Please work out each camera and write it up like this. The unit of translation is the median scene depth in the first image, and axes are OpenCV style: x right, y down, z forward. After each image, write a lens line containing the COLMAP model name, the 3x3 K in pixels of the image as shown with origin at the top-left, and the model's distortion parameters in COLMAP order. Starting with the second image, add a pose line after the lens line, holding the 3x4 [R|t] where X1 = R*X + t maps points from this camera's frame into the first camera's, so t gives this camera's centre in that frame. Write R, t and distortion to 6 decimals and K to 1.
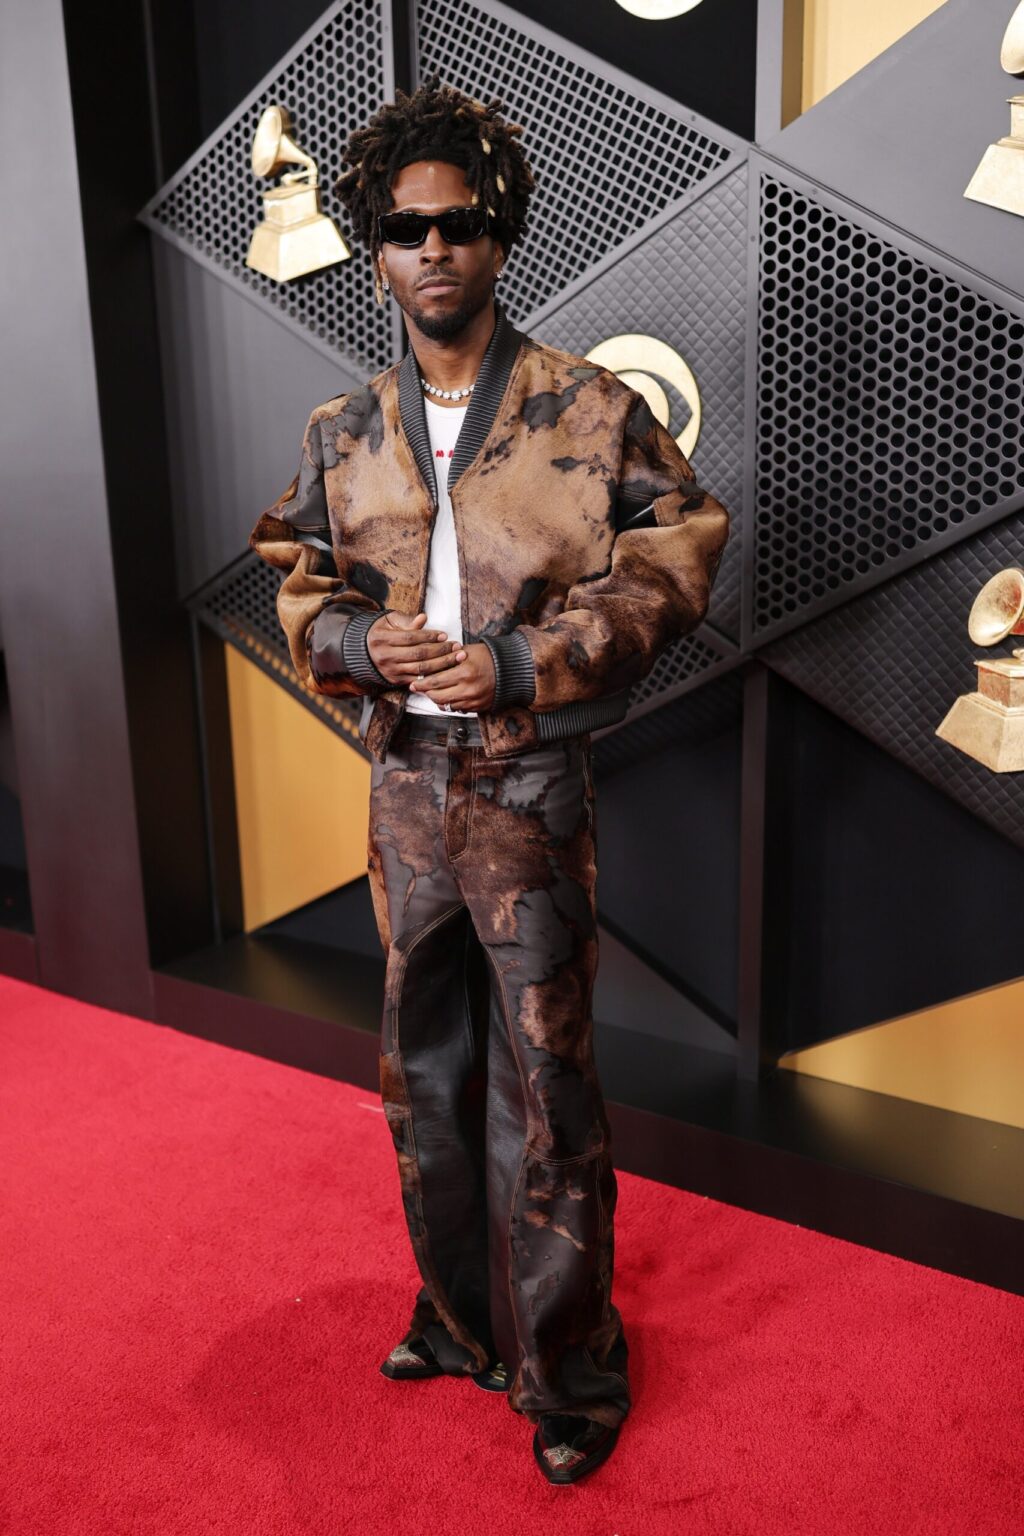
lens RADIAL K [[1510.0, 0, 505.7], [0, 1510.0, 779.8], [0, 0, 1]] dist [-0.006400, 0.000000]
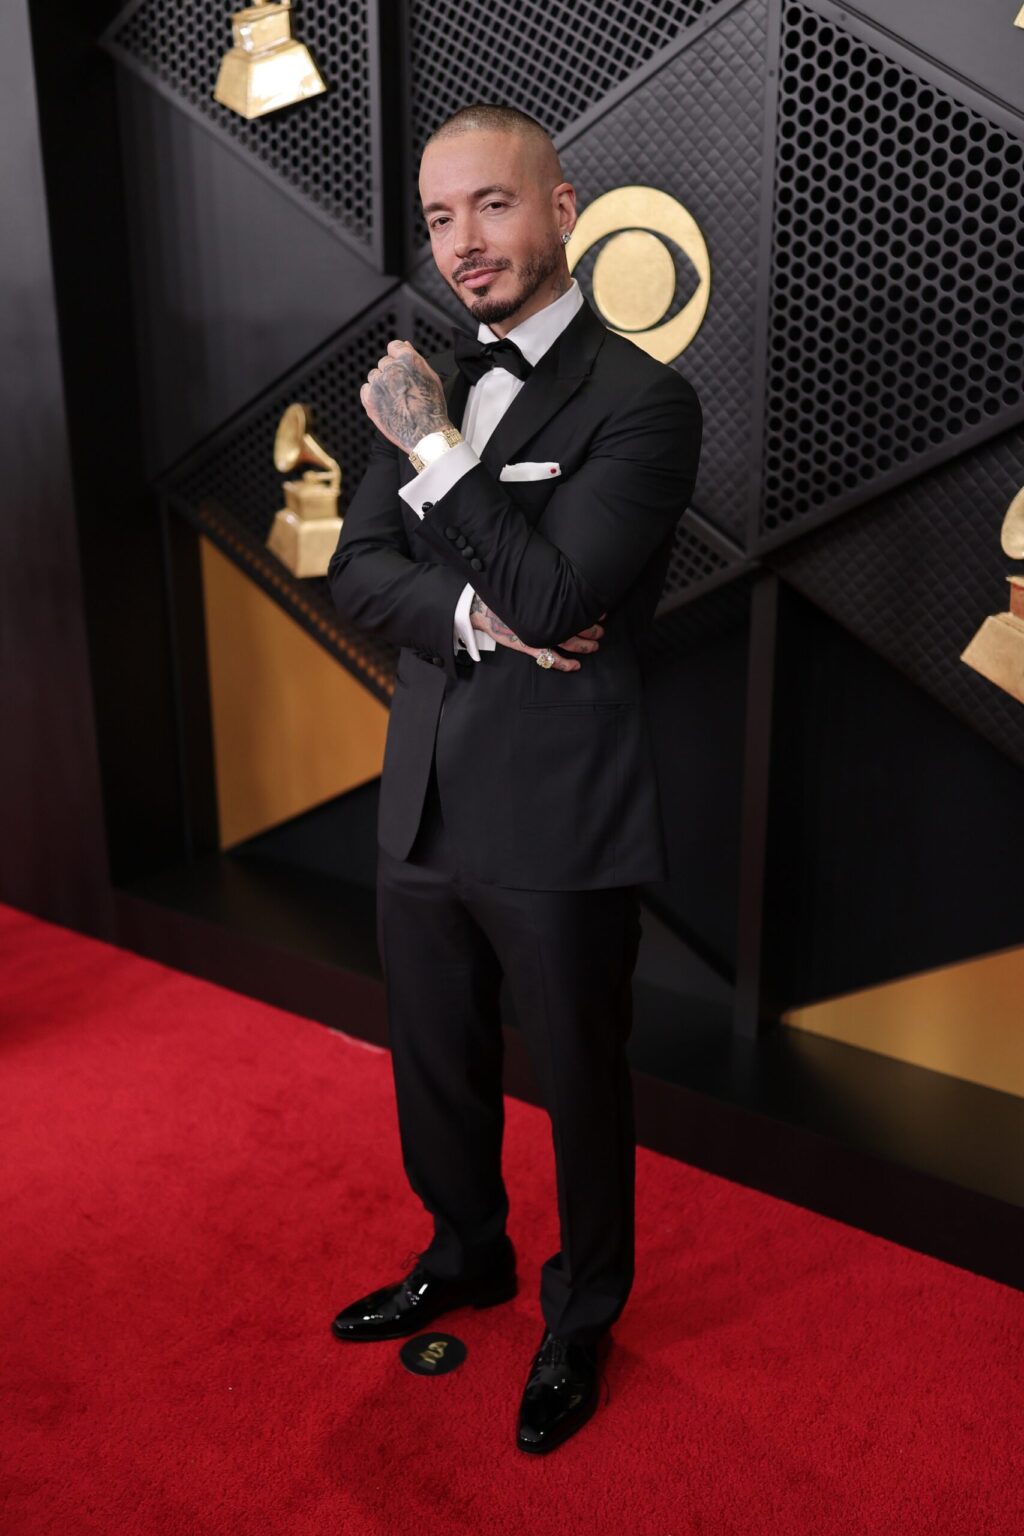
lens RADIAL K [[1578.0, 0, 556.1], [0, 1578.0, 783.0], [0, 0, 1]] dist [-0.005084, 0.000000]
pose [[0.999083, 0.033976, -0.026055, 0.073534], [-0.032350, 0.997645, 0.060483, -0.005965], [0.028049, -0.059585, 0.997829, 0.073092]]
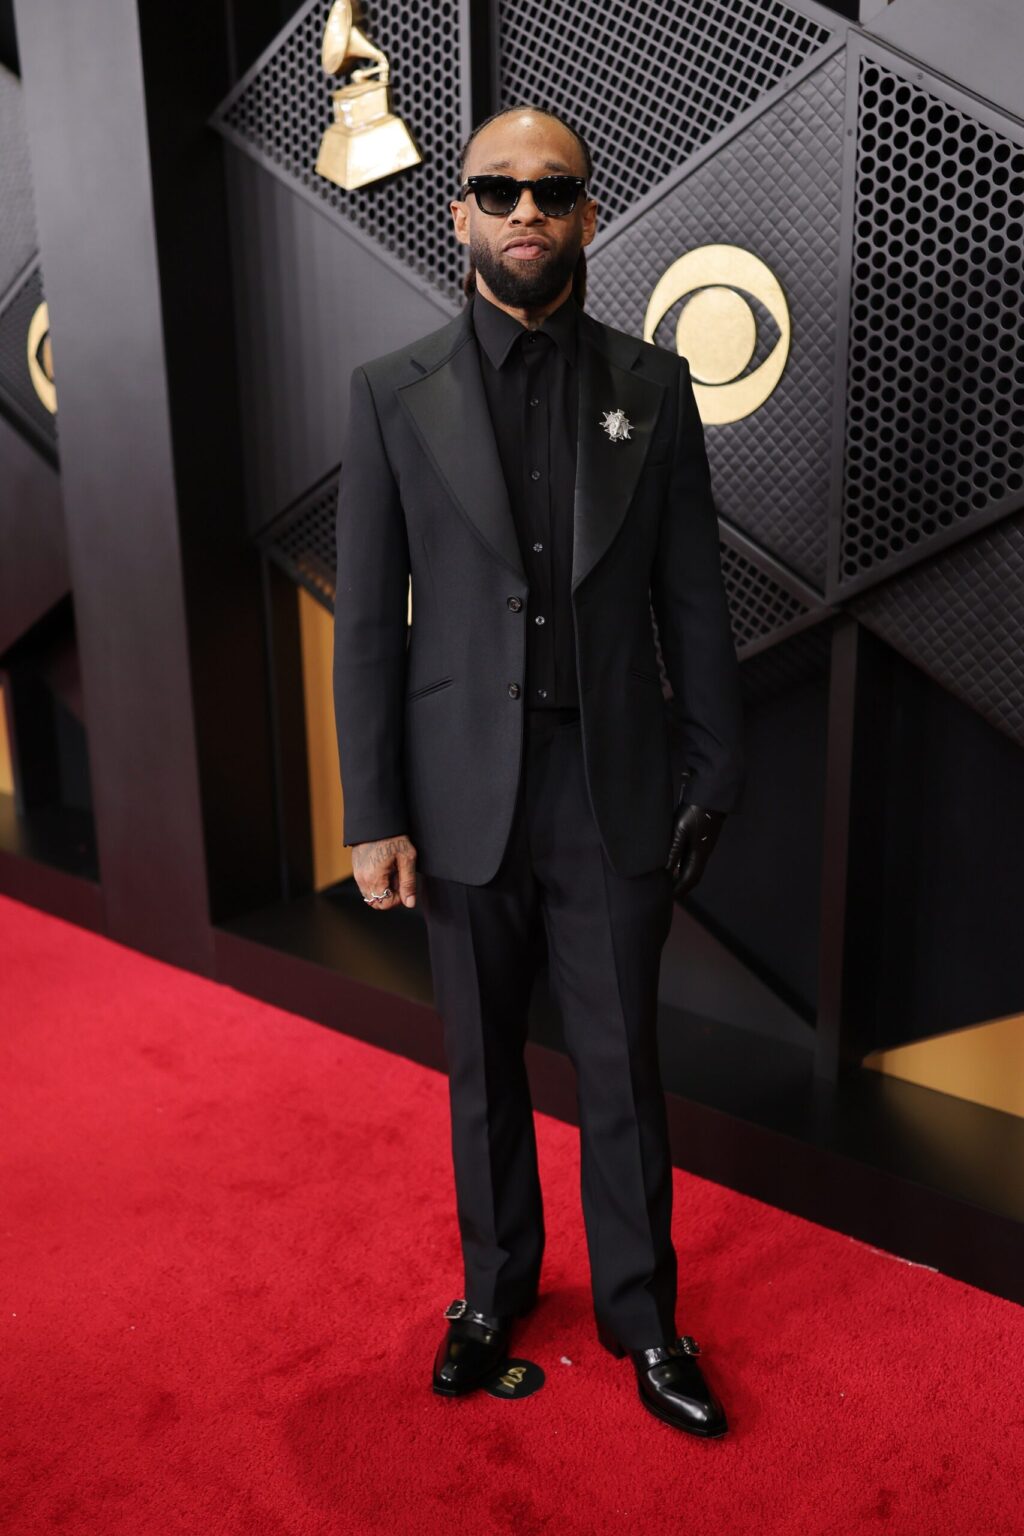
lens RADIAL K [[1578.0, 0, 512.5], [0, 1578.0, 796.1], [0, 0, 1]] dist [-0.005084, 0.000000]
pose [[0.992664, 0.038571, -0.114584, 0.083109], [-0.034494, 0.998707, 0.037355, 0.000519], [0.115877, -0.033128, 0.992711, 0.047633]]
